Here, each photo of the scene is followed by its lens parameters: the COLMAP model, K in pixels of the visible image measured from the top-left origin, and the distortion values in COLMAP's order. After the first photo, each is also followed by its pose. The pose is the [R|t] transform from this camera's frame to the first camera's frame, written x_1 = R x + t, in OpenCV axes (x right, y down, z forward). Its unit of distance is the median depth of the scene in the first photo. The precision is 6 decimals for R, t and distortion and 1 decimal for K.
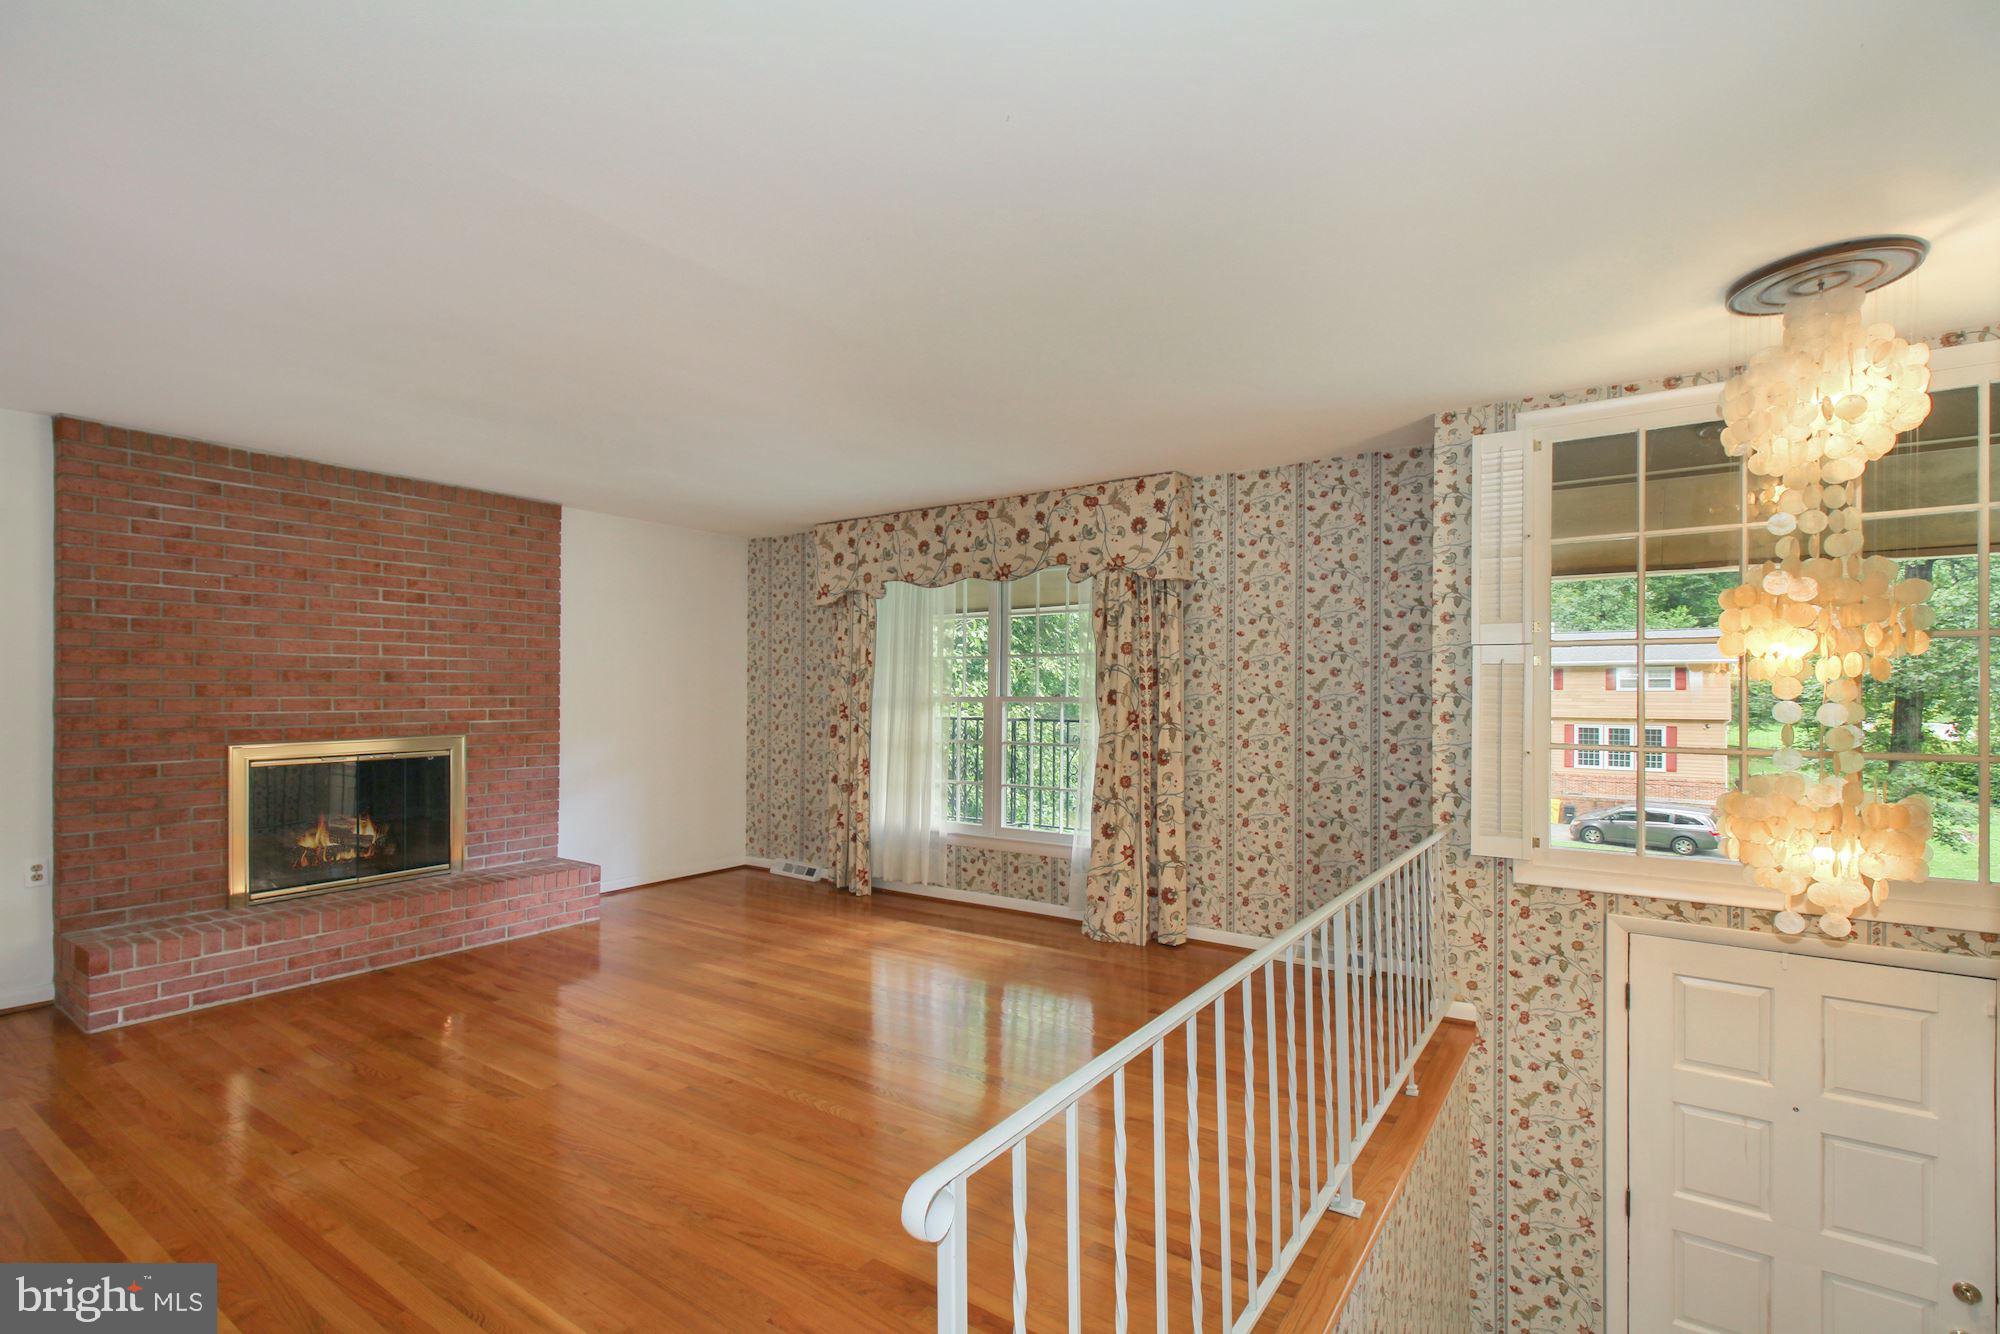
lens RADIAL K [[929.9, 0, 1003.9], [0, 929.9, 691.0], [0, 0, 1]] dist [0.013382, -0.010559]
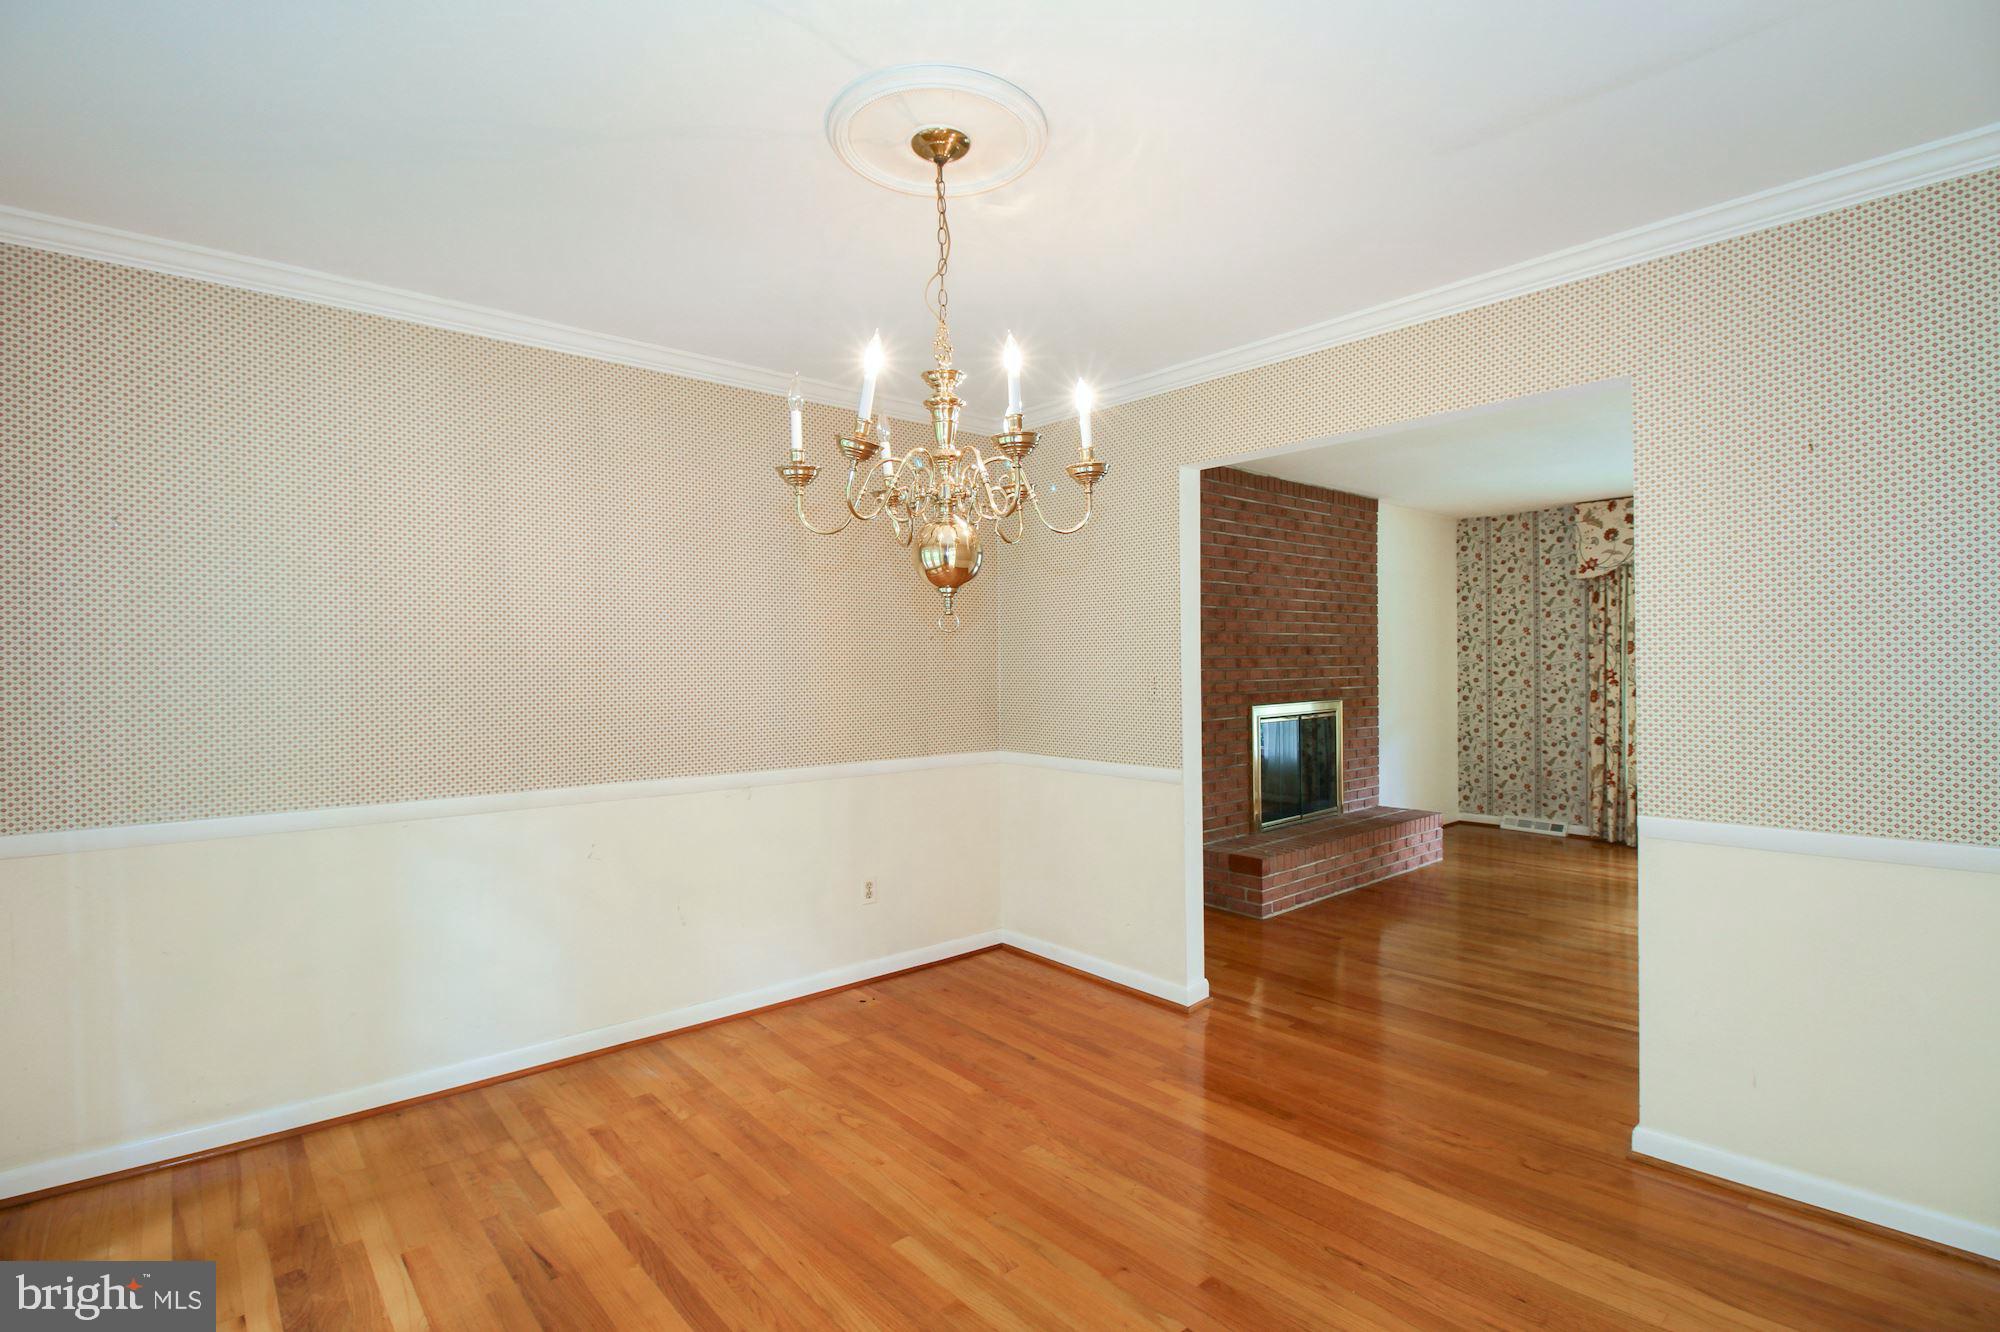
lens RADIAL K [[929.9, 0, 958.6], [0, 929.9, 673.4], [0, 0, 1]] dist [0.013382, -0.010559]
pose [[0.964601, -0.014736, -0.263303, -0.775000], [0.016071, 0.999867, 0.002917, 0.003475], [0.263225, -0.007045, 0.964709, -0.292496]]
